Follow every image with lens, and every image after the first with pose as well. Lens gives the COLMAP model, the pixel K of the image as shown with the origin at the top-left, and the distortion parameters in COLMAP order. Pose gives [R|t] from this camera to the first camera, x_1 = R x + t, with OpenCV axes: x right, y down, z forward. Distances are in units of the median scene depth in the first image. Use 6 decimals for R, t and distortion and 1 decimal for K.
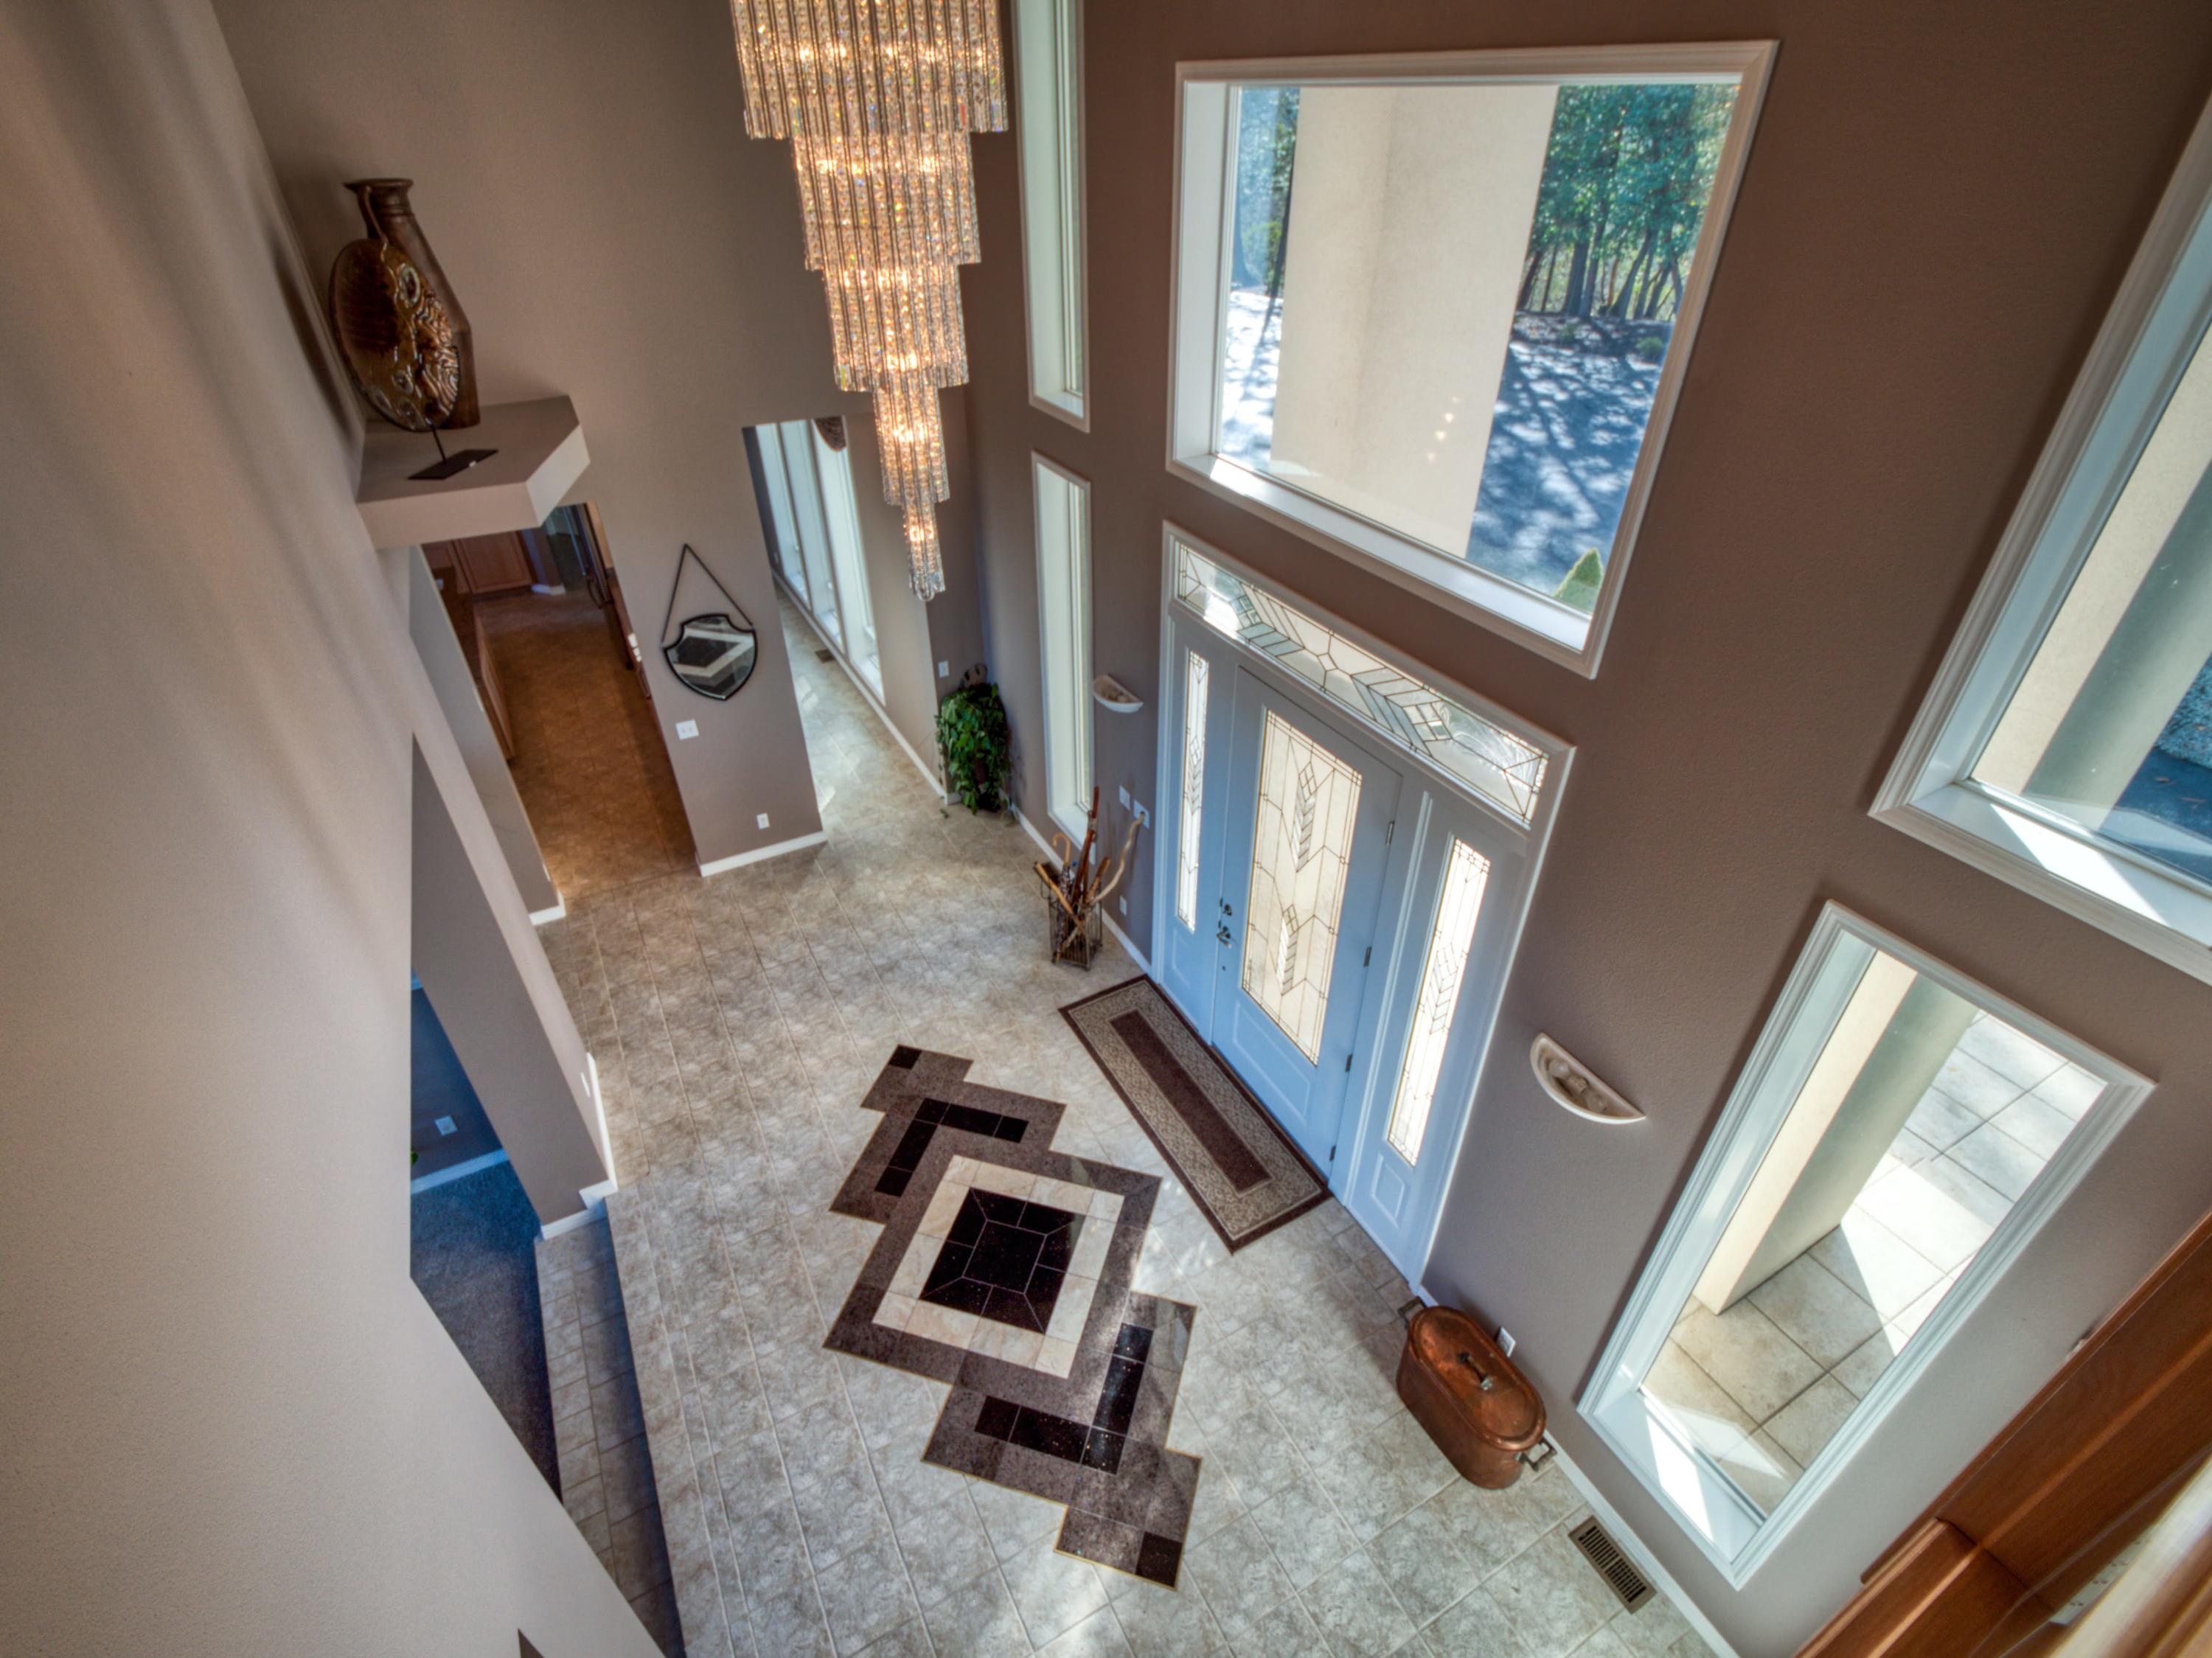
lens RADIAL K [[1059.3, 0, 1119.9], [0, 1059.3, 827.9], [0, 0, 1]] dist [-0.002999, -0.000119]
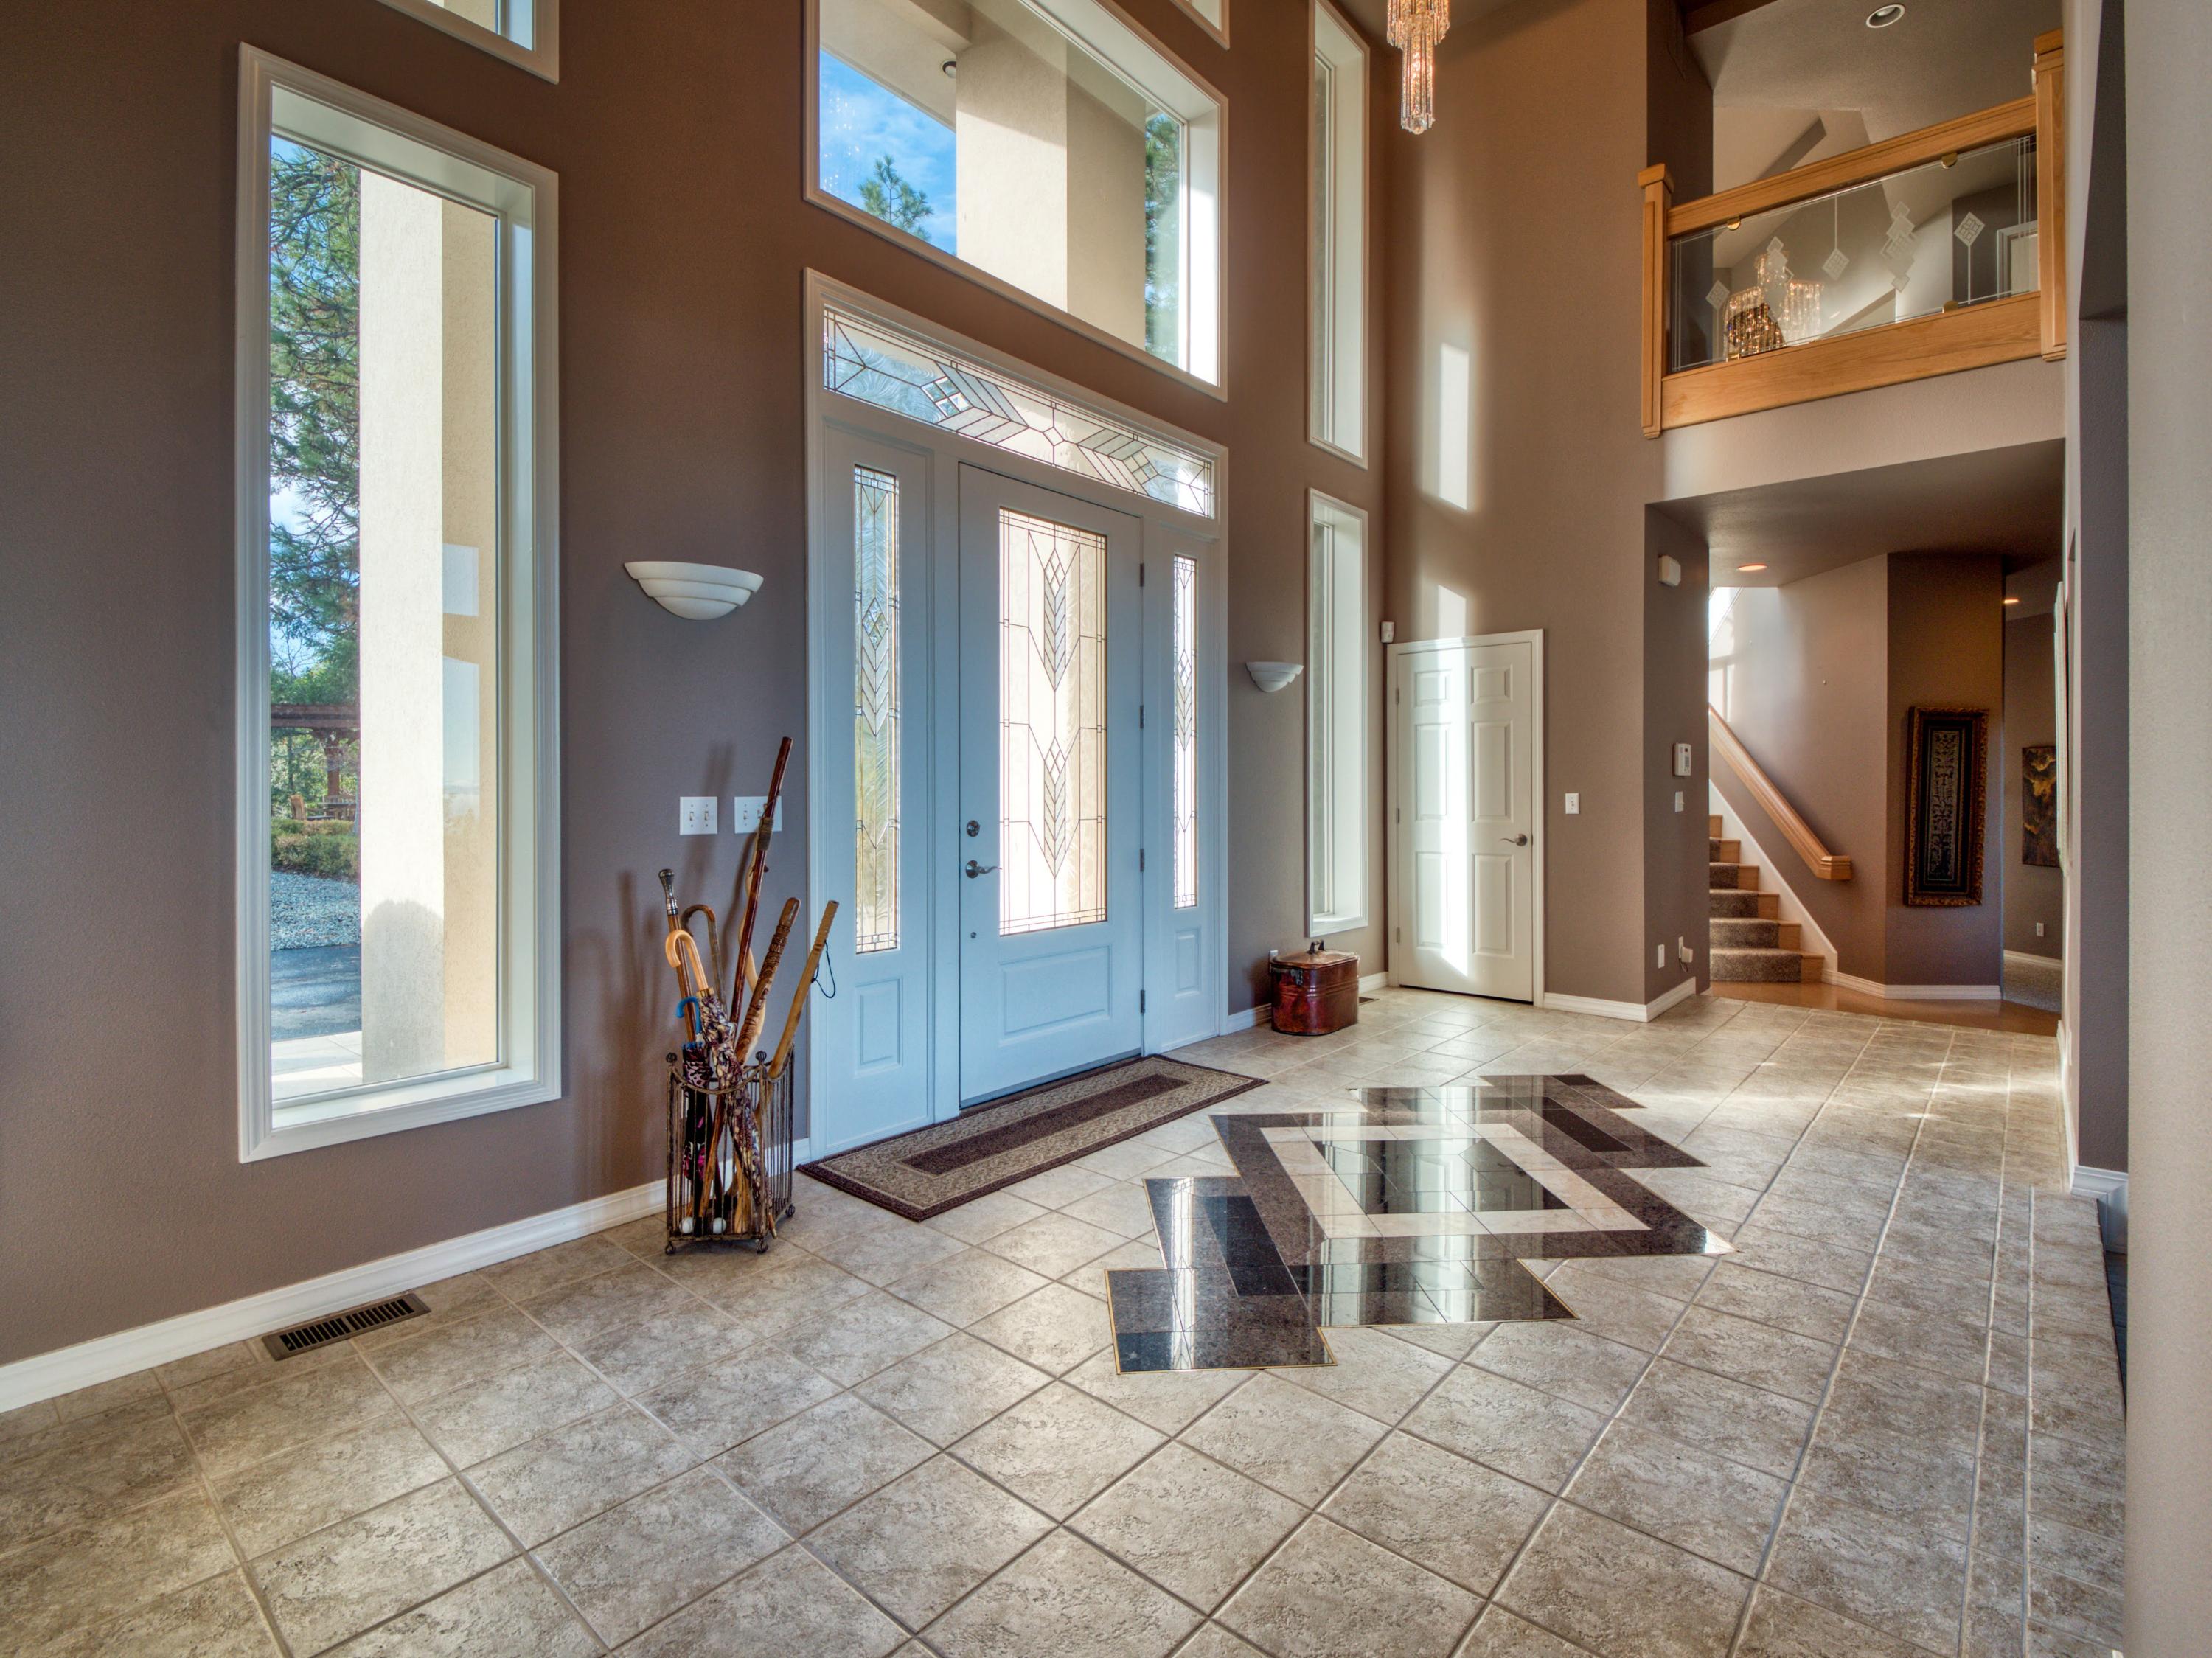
lens RADIAL K [[1059.3, 0, 1114.4], [0, 1059.3, 827.1], [0, 0, 1]] dist [-0.002999, -0.000119]
pose [[-0.344485, -0.041285, 0.937883, -0.717096], [0.537660, 0.810285, 0.233151, -0.049532], [-0.769579, 0.584579, -0.256934, 1.286201]]
